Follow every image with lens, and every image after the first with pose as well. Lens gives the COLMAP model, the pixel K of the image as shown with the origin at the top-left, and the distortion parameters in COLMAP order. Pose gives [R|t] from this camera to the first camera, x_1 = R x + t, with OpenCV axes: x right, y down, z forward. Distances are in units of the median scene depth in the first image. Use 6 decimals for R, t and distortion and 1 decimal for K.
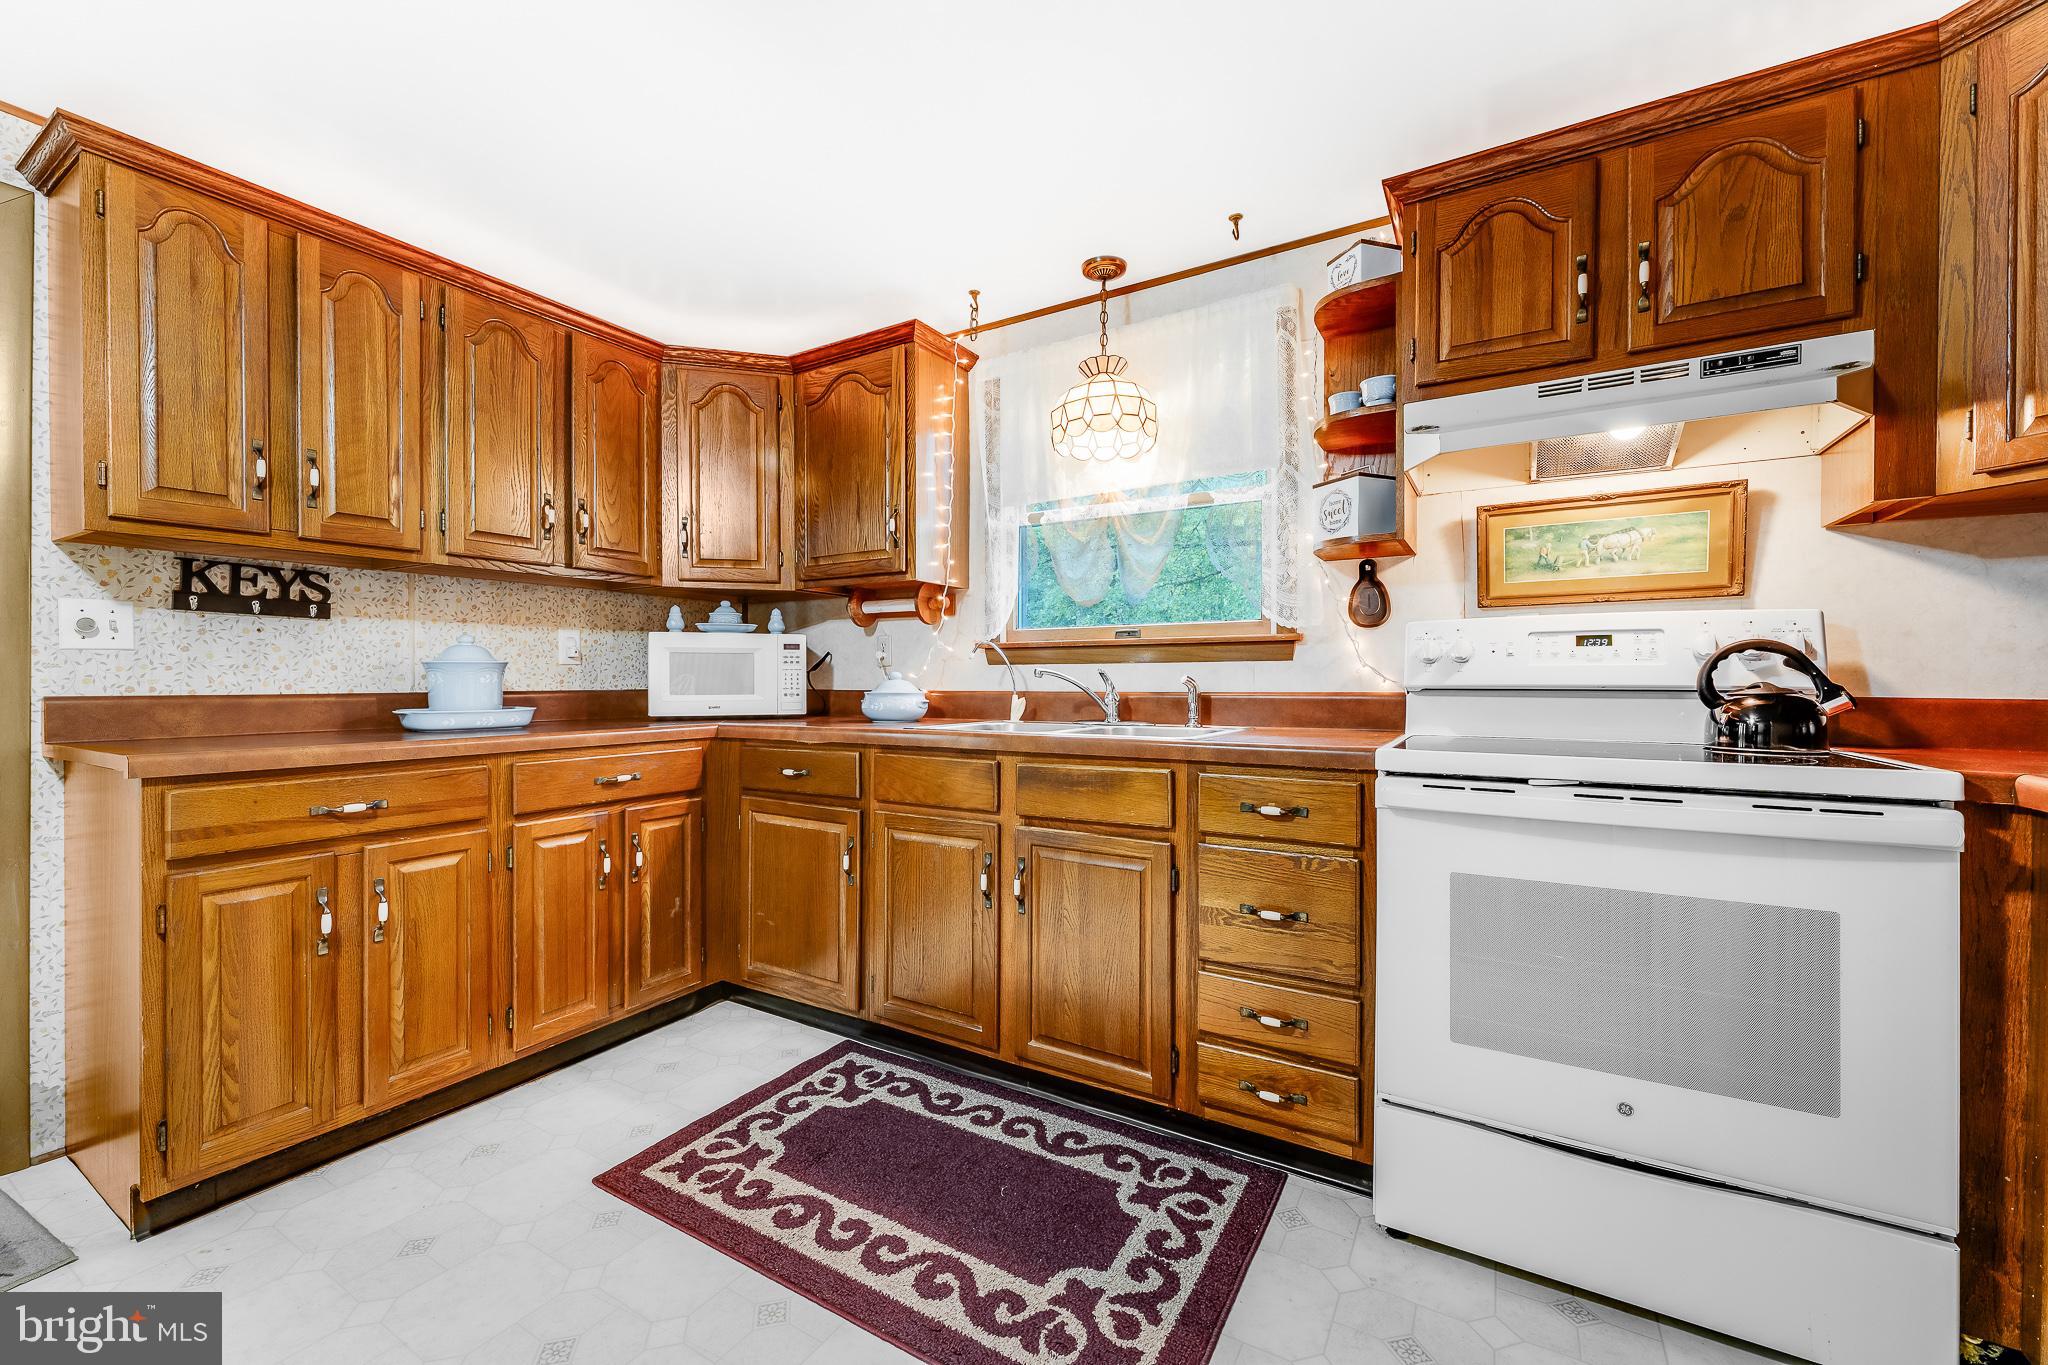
lens RADIAL K [[808.1, 0, 1020.2], [0, 808.1, 681.0], [0, 0, 1]] dist [-0.002984, -0.000524]
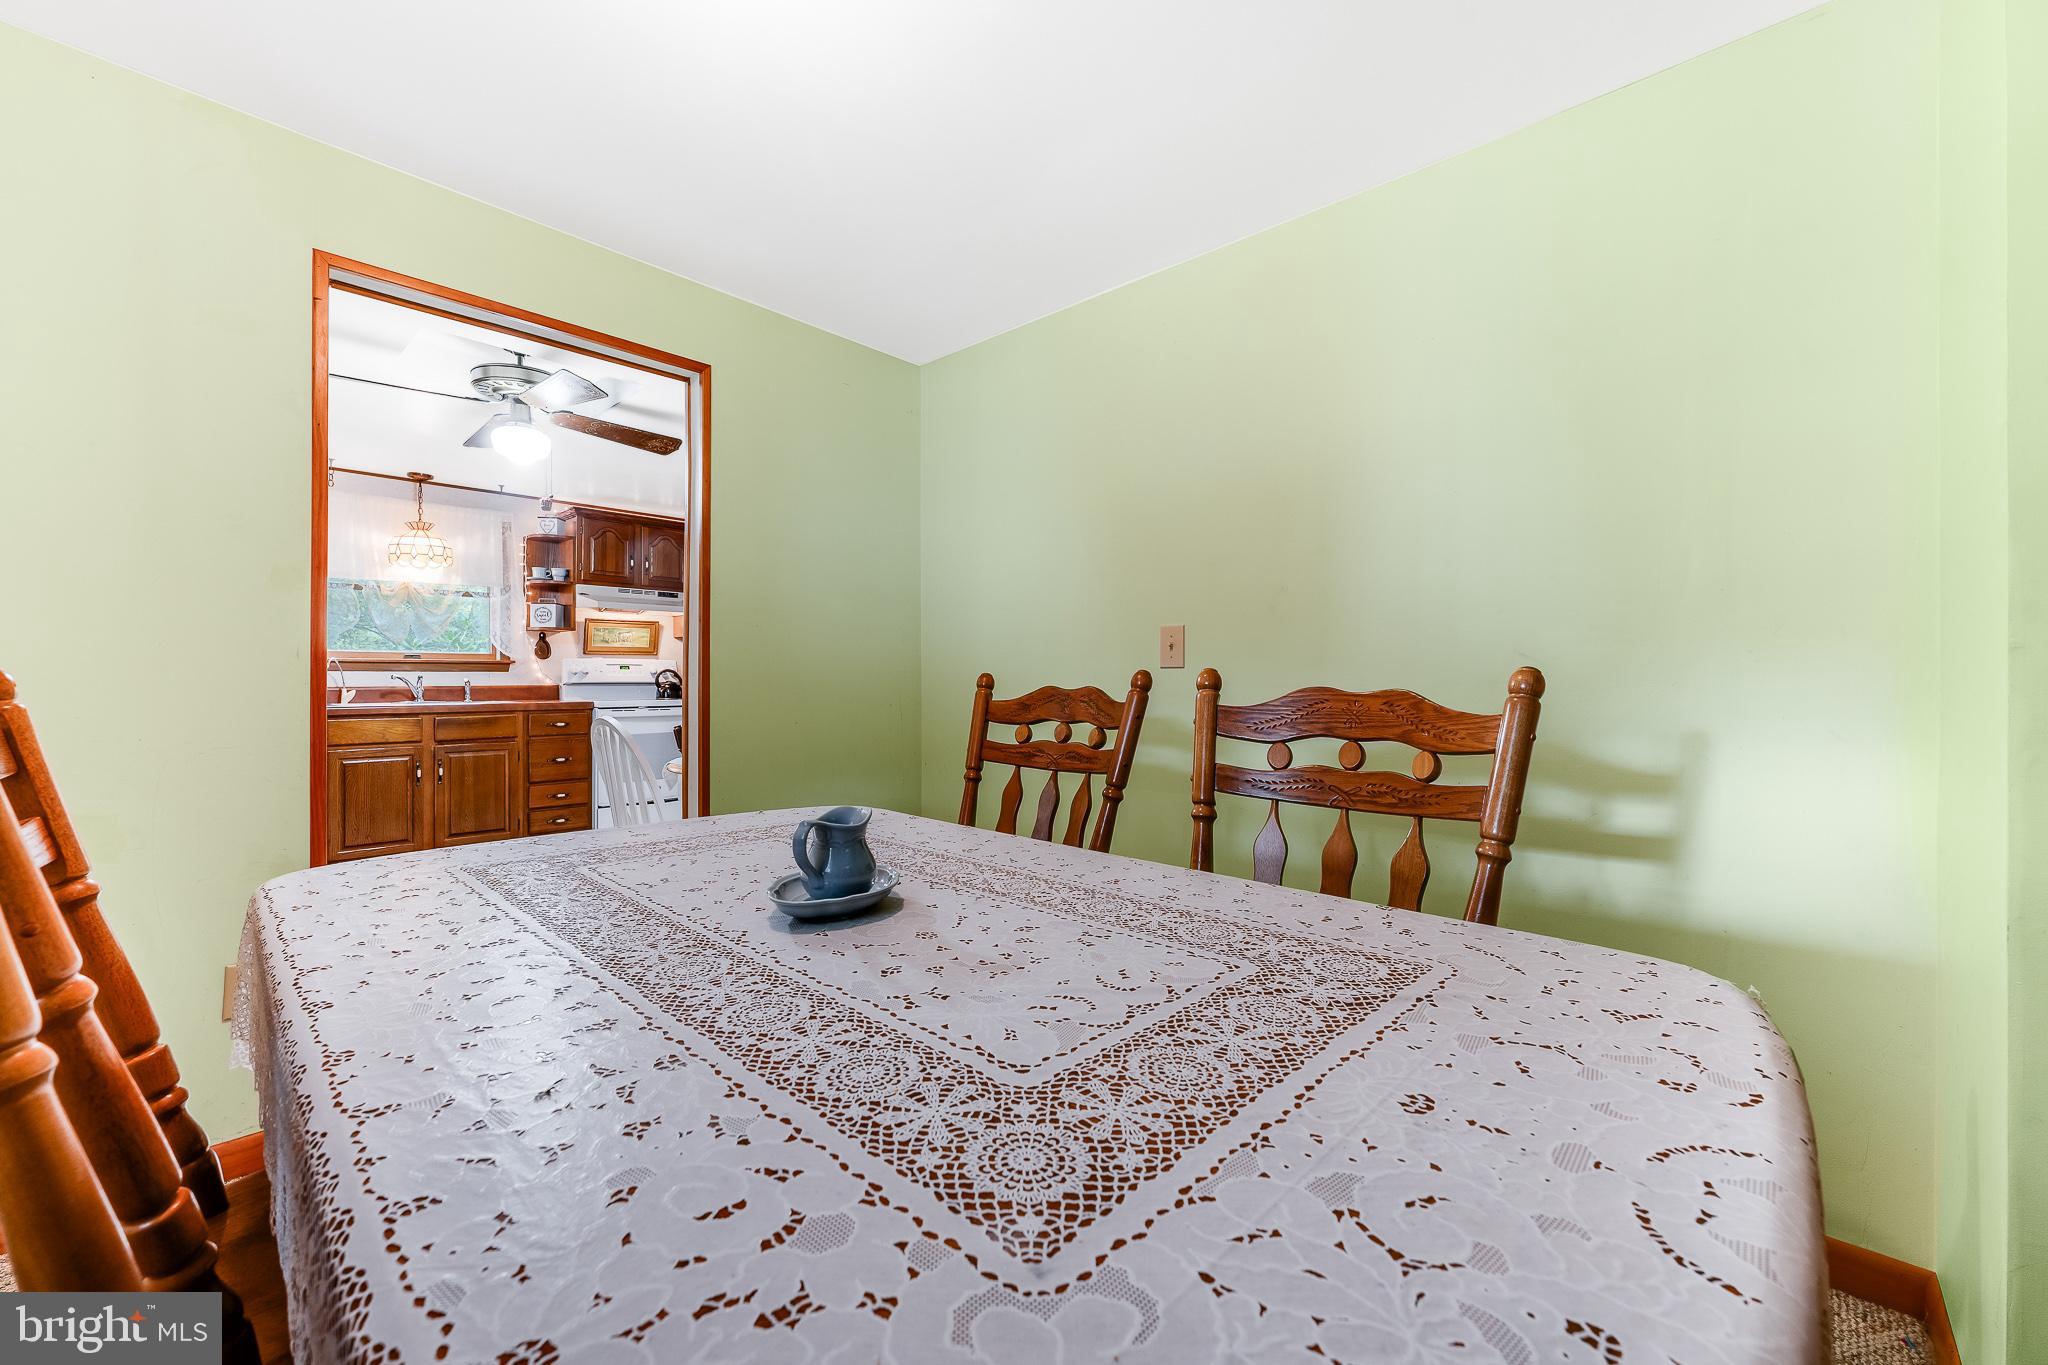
lens RADIAL K [[808.1, 0, 1011.7], [0, 808.1, 676.2], [0, 0, 1]] dist [-0.002984, -0.000524]
pose [[0.209705, 0.003933, 0.977757, -2.035371], [0.001655, 0.999989, -0.004377, 0.000097], [-0.977763, 0.002536, 0.209696, -1.130659]]
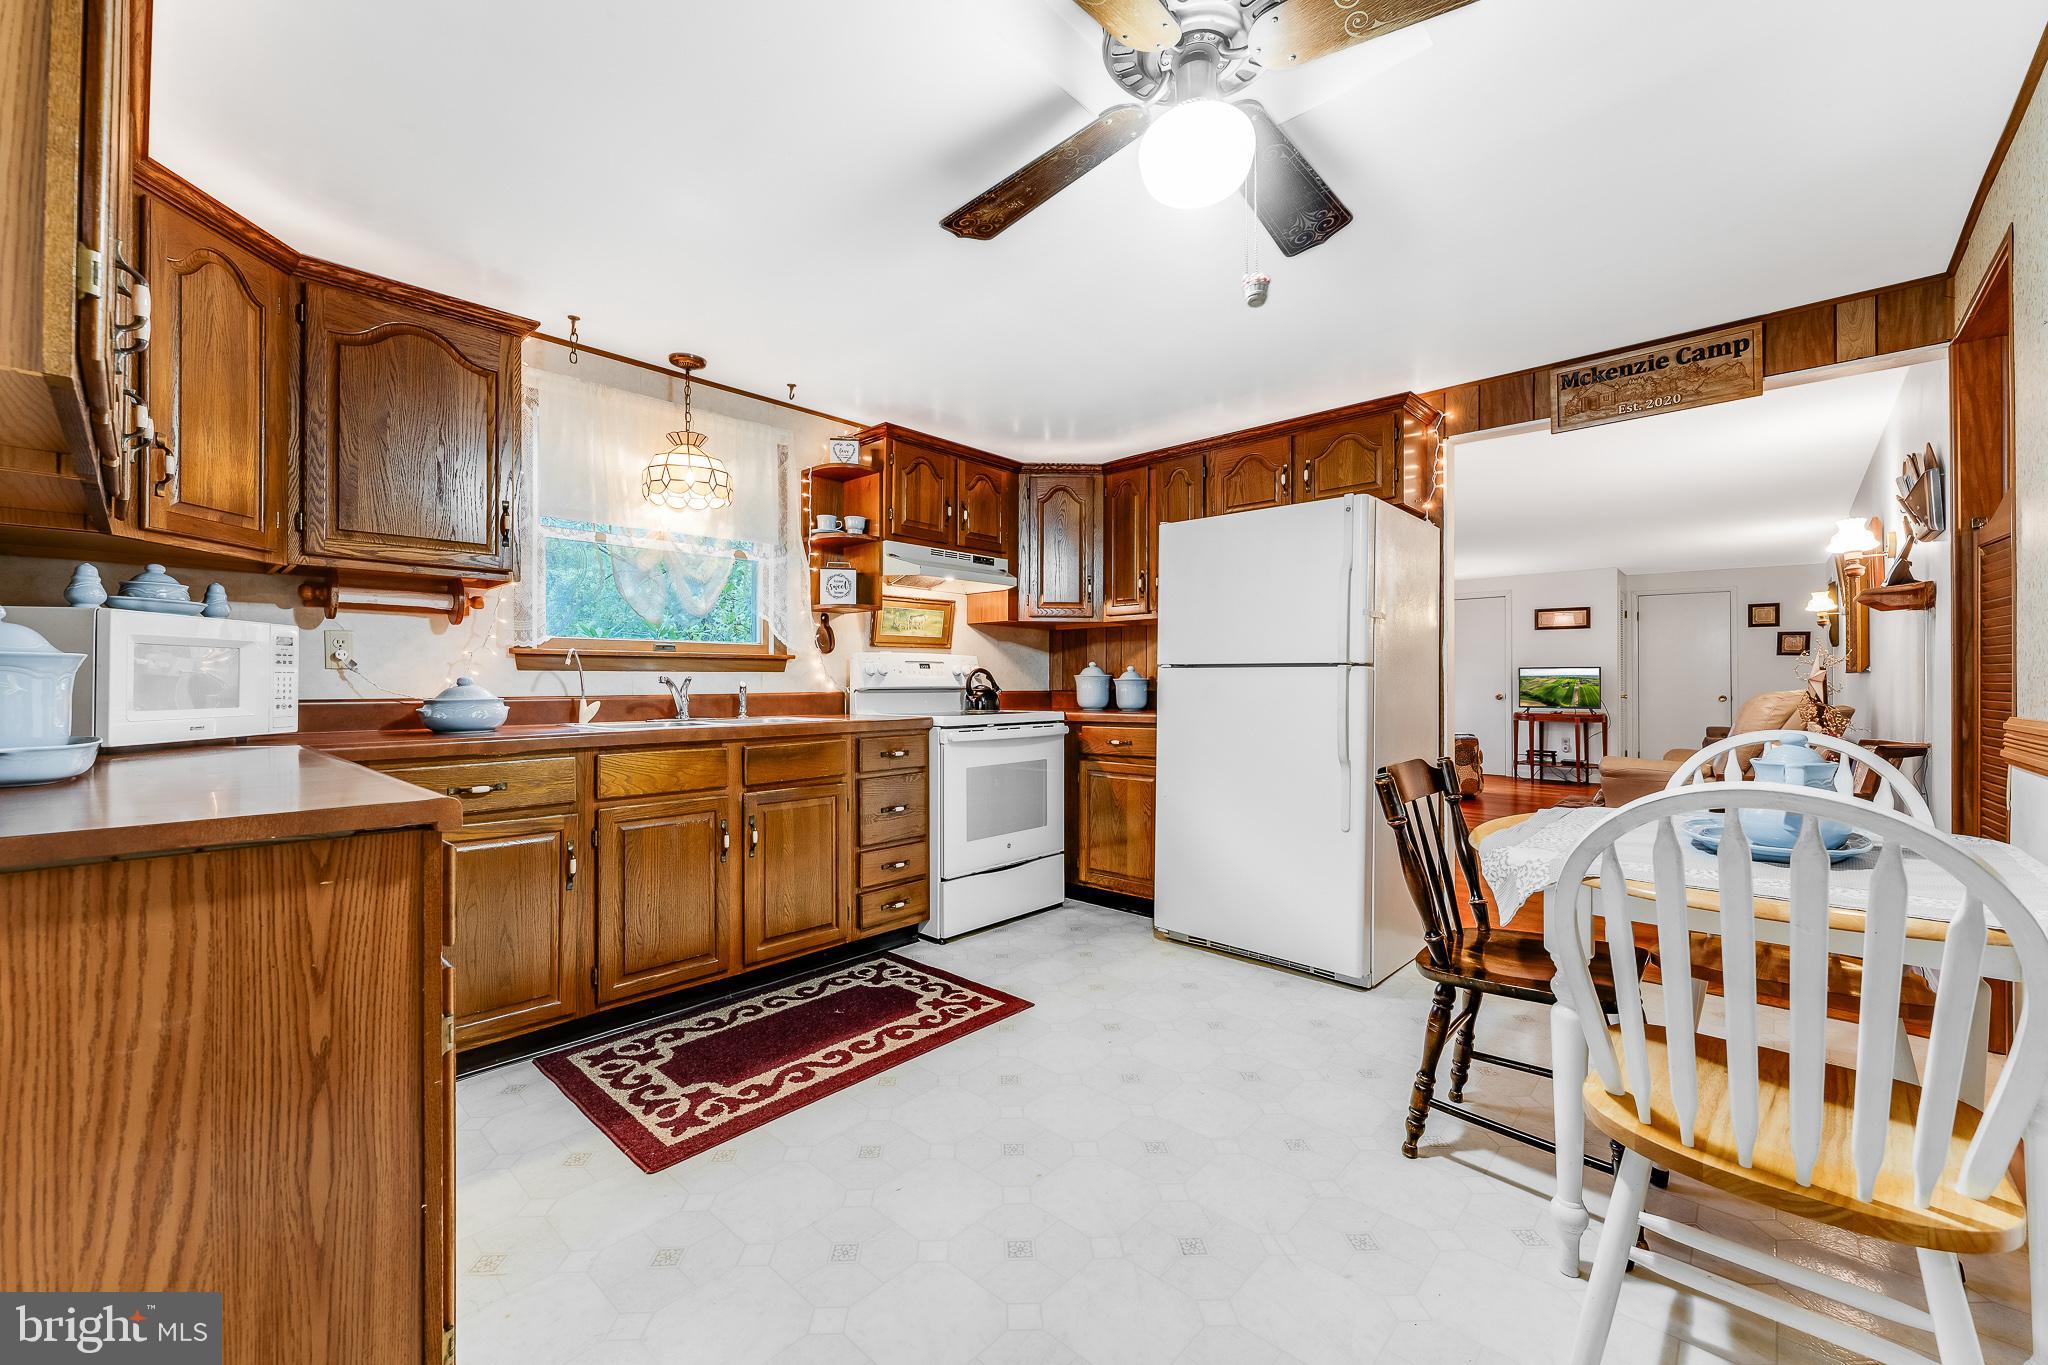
lens RADIAL K [[808.1, 0, 1013.8], [0, 808.1, 678.5], [0, 0, 1]] dist [-0.002984, -0.000524]
pose [[0.209861, 0.005393, 0.977716, -1.346964], [0.004019, 0.999972, -0.006378, -0.001878], [-0.977723, 0.005268, 0.209833, 0.306821]]
